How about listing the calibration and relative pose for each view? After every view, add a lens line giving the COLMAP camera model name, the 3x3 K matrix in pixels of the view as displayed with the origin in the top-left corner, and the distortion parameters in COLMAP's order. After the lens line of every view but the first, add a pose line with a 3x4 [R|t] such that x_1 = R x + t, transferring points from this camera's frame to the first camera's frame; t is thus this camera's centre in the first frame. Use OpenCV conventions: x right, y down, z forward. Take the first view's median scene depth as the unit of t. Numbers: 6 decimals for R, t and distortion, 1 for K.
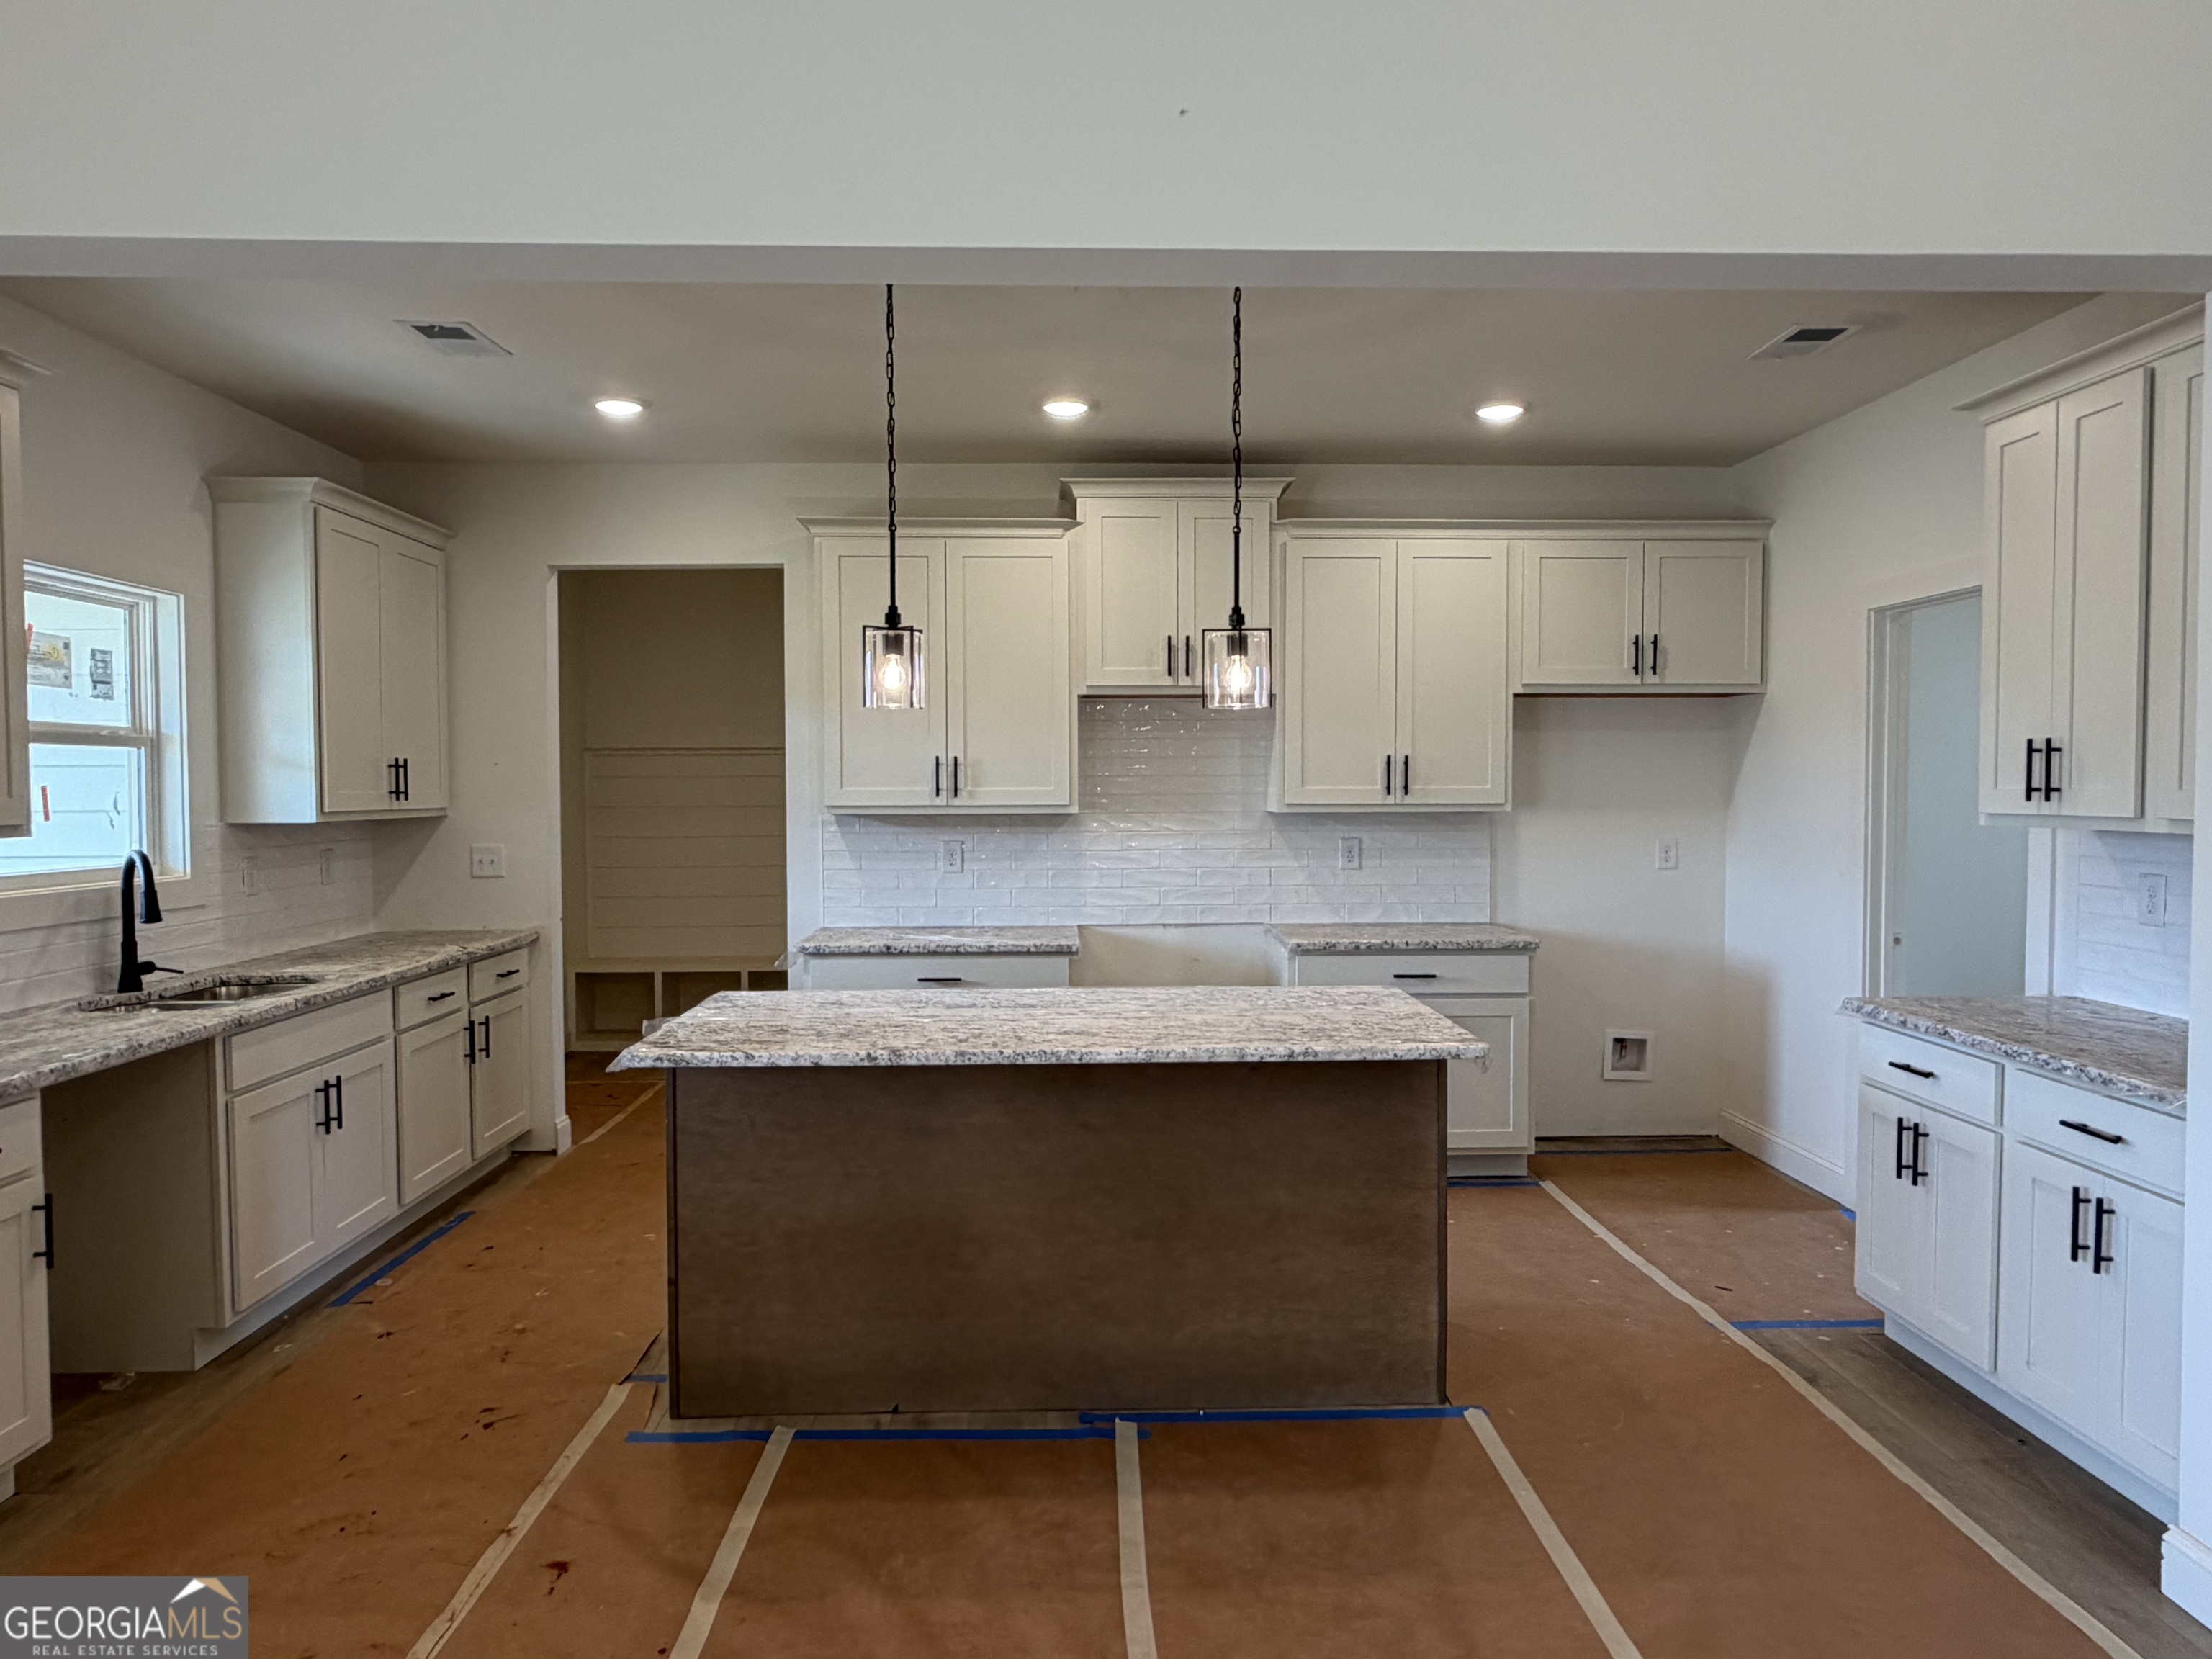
lens RADIAL K [[1426.6, 0, 1108.6], [0, 1426.6, 828.8], [0, 0, 1]] dist [-0.000400, 0.002689]
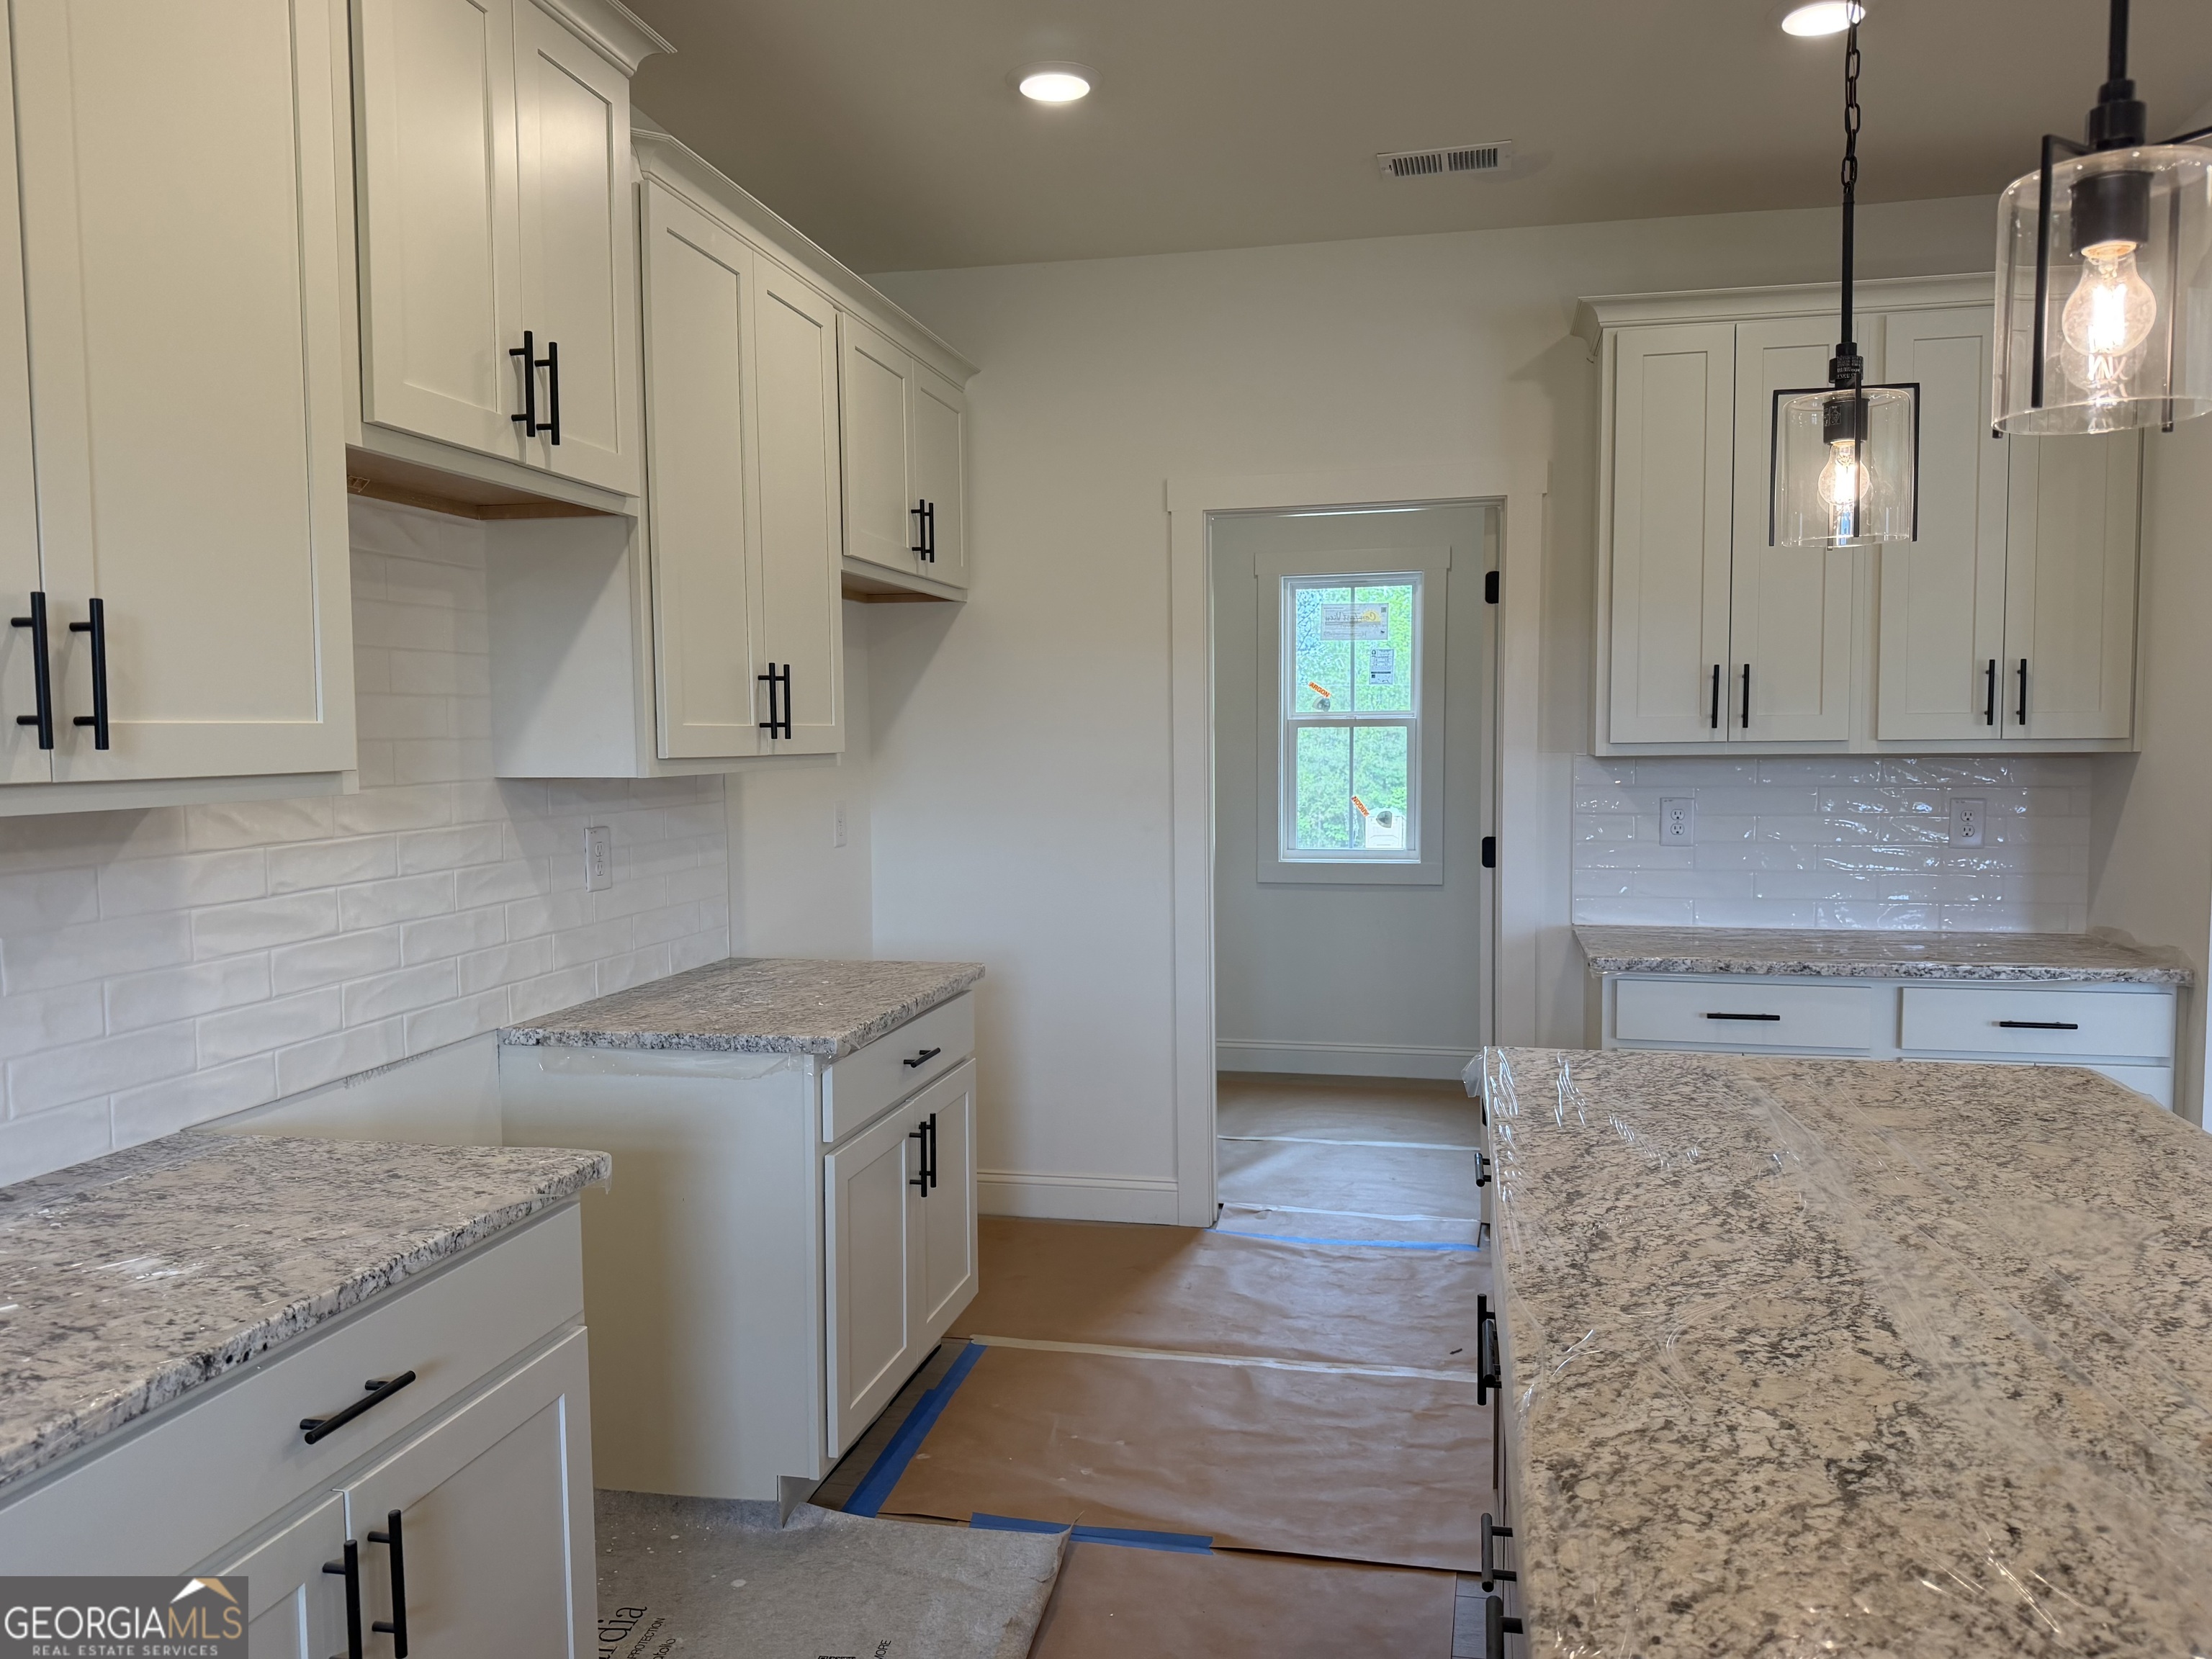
lens RADIAL K [[1636.0, 0, 1113.6], [0, 1636.0, 830.9], [0, 0, 1]] dist [0.003763, -0.000446]
pose [[0.245933, -0.061444, 0.967337, -0.364802], [0.040433, 0.997770, 0.053097, -0.016523], [-0.968443, 0.026054, 0.247869, 0.726673]]
